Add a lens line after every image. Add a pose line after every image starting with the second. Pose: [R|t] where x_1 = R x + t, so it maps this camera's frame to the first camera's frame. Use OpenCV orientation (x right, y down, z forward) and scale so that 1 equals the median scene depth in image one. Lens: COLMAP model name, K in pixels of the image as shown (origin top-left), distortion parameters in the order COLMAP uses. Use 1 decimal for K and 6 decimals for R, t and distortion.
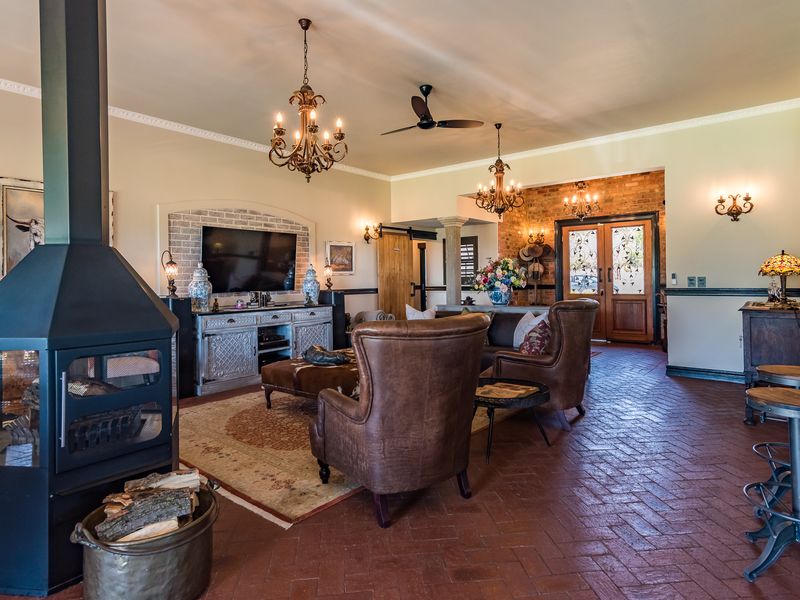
lens RADIAL K [[455.0, 0, 405.4], [0, 455.0, 275.3], [0, 0, 1]] dist [0.013744, -0.000365]
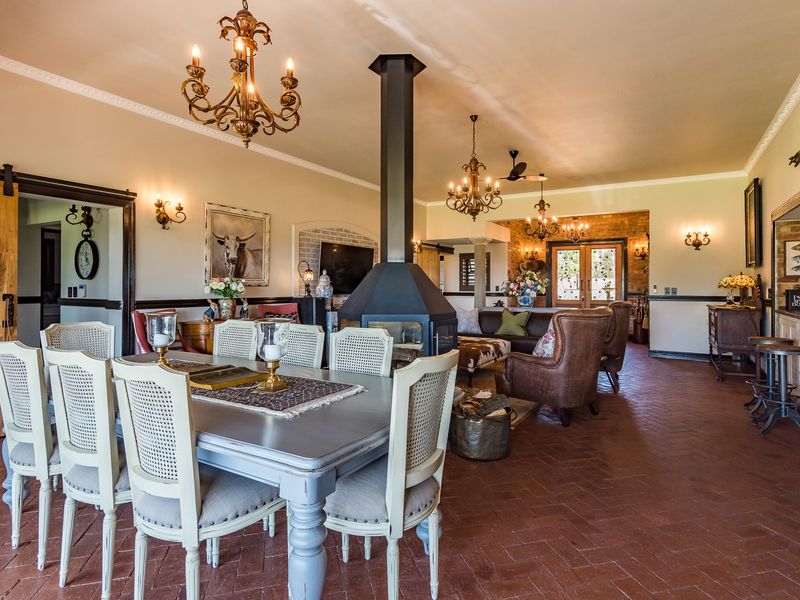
lens RADIAL K [[455.0, 0, 387.8], [0, 455.0, 282.3], [0, 0, 1]] dist [0.013744, -0.000365]
pose [[0.989540, 0.017649, 0.143176, -0.439763], [-0.017616, 0.999844, -0.001499, 0.003948], [-0.143180, -0.001039, 0.989696, -0.287943]]
